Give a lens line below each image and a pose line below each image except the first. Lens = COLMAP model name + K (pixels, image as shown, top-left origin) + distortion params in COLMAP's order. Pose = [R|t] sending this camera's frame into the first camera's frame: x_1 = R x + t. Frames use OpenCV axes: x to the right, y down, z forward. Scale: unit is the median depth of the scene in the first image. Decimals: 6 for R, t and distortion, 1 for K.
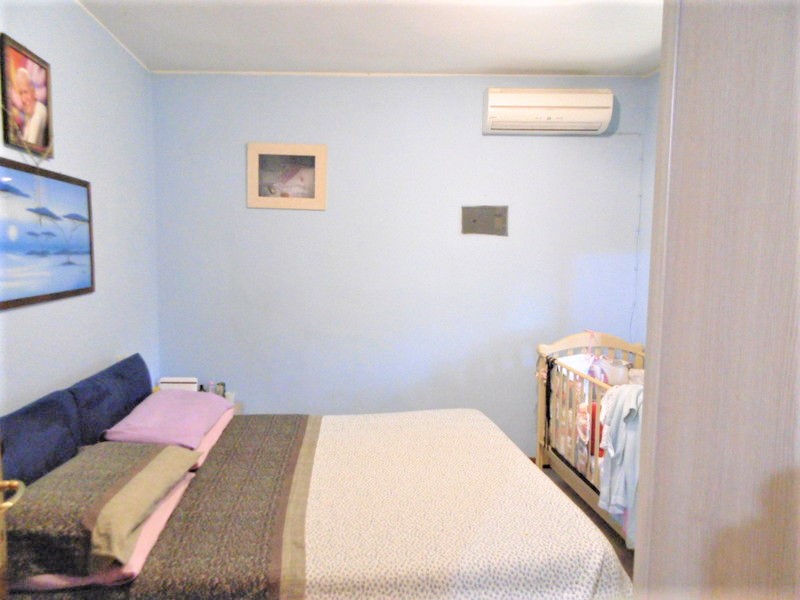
lens RADIAL K [[525.4, 0, 397.7], [0, 525.4, 298.8], [0, 0, 1]] dist [0.012228, -0.011646]
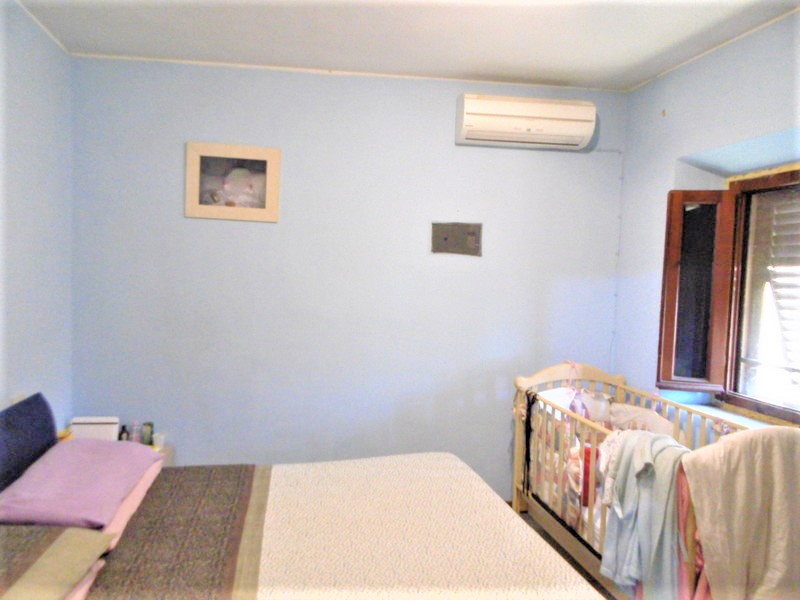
lens RADIAL K [[525.4, 0, 397.7], [0, 525.4, 298.8], [0, 0, 1]] dist [0.012228, -0.011646]
pose [[0.994254, 0.012667, 0.106298, -0.033382], [-0.009291, 0.999438, -0.032201, -0.016871], [-0.106646, 0.031028, 0.993813, 0.123868]]
